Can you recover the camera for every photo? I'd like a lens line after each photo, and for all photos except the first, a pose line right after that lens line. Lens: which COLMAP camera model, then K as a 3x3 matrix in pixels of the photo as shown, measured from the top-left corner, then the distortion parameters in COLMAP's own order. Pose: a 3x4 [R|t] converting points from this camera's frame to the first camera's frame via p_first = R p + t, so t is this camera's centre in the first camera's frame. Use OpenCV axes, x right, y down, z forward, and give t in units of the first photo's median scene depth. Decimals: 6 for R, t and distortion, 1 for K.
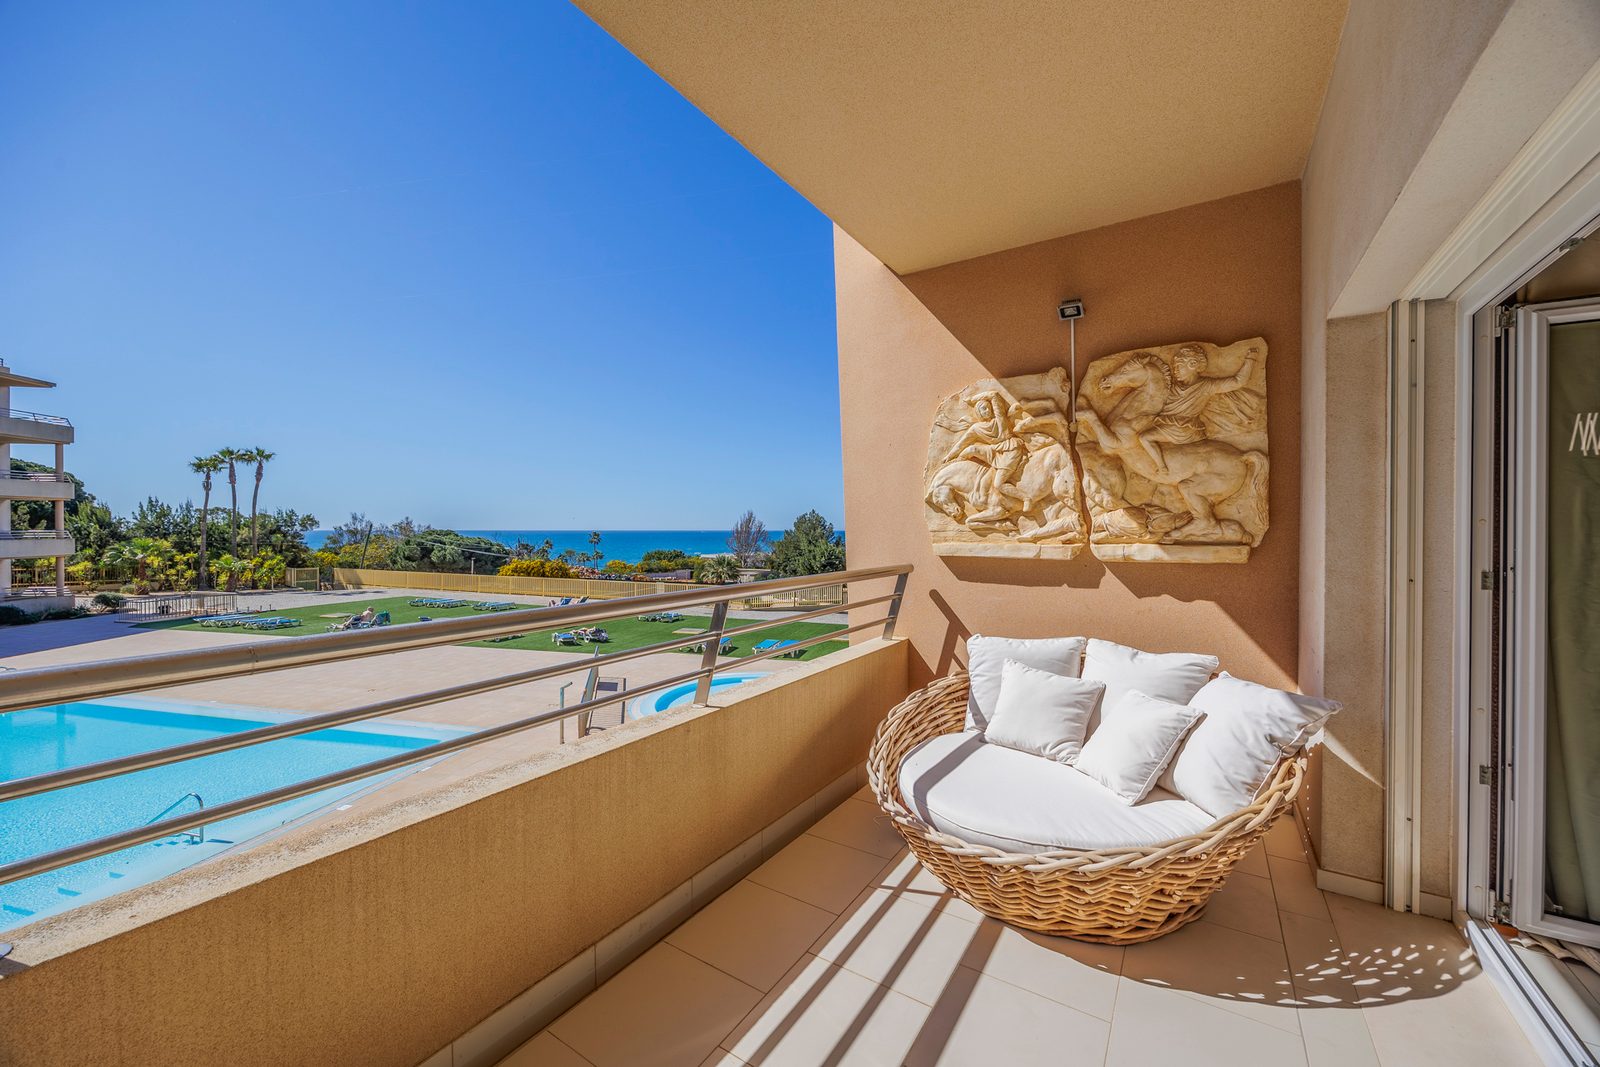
lens RADIAL K [[620.9, 0, 787.3], [0, 620.9, 536.7], [0, 0, 1]] dist [-0.002184, 0.000030]
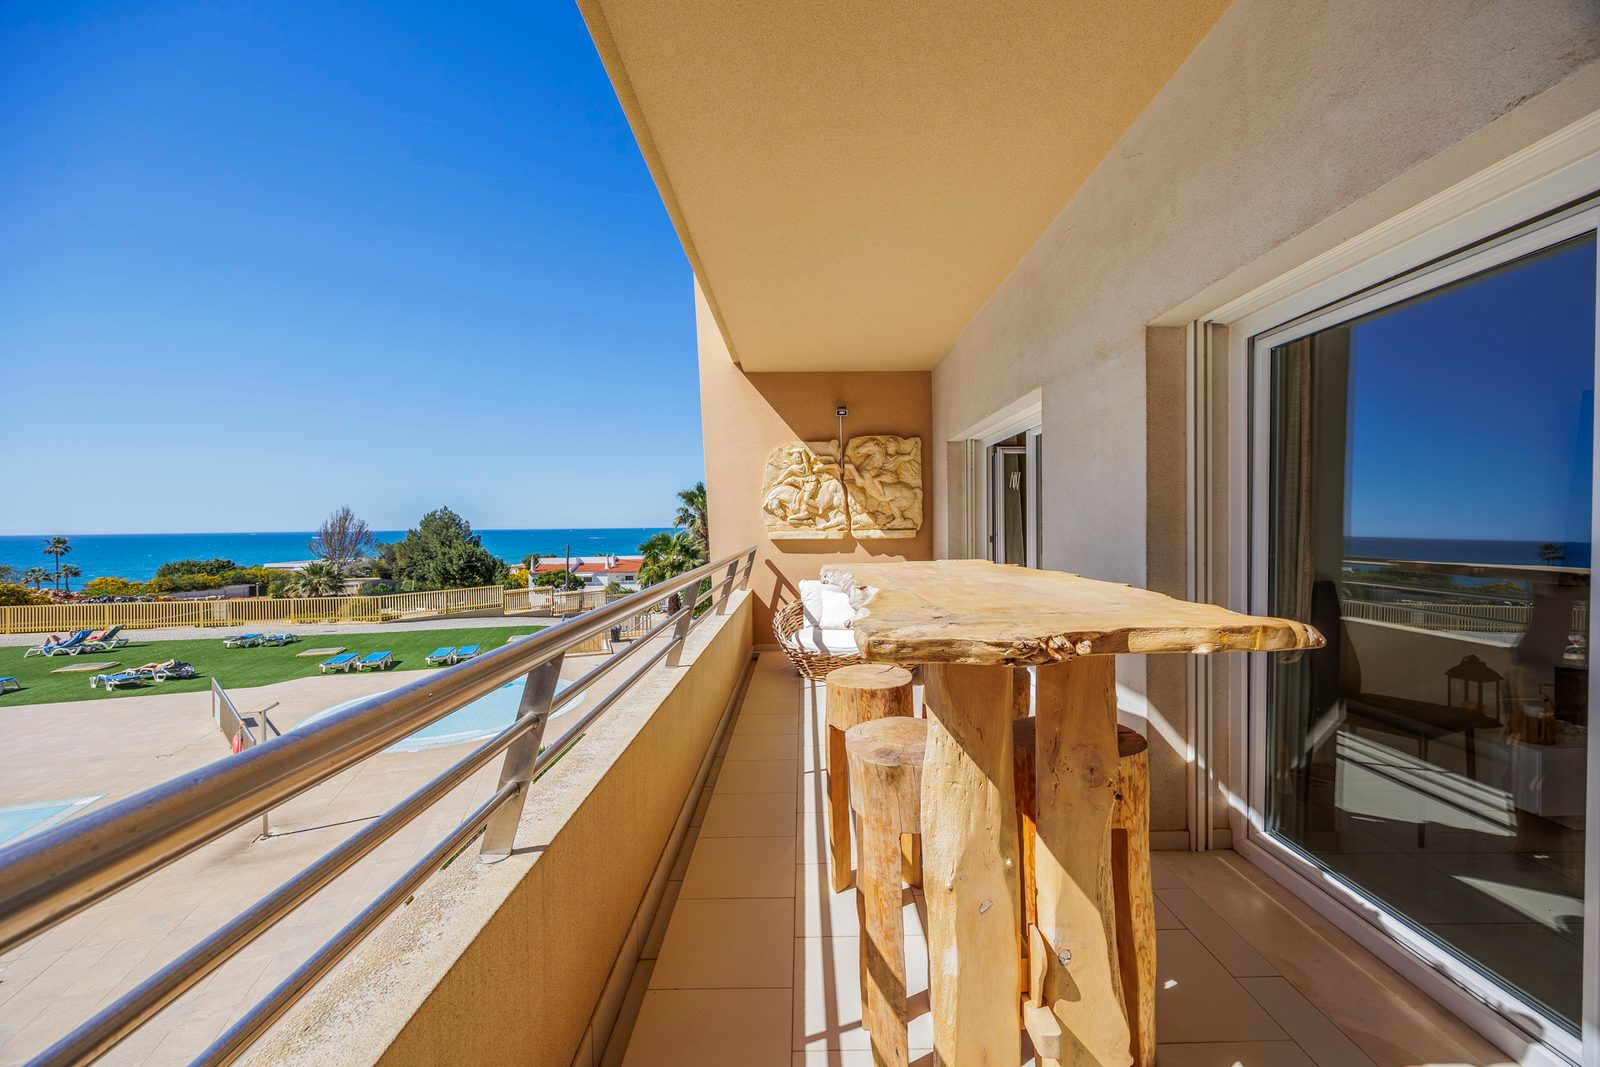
lens RADIAL K [[620.9, 0, 802.5], [0, 620.9, 539.8], [0, 0, 1]] dist [-0.002184, 0.000030]
pose [[0.837685, -0.023776, 0.545636, -0.665837], [0.018593, 0.999714, 0.015018, 0.007503], [-0.545837, -0.002435, 0.837888, -0.530381]]
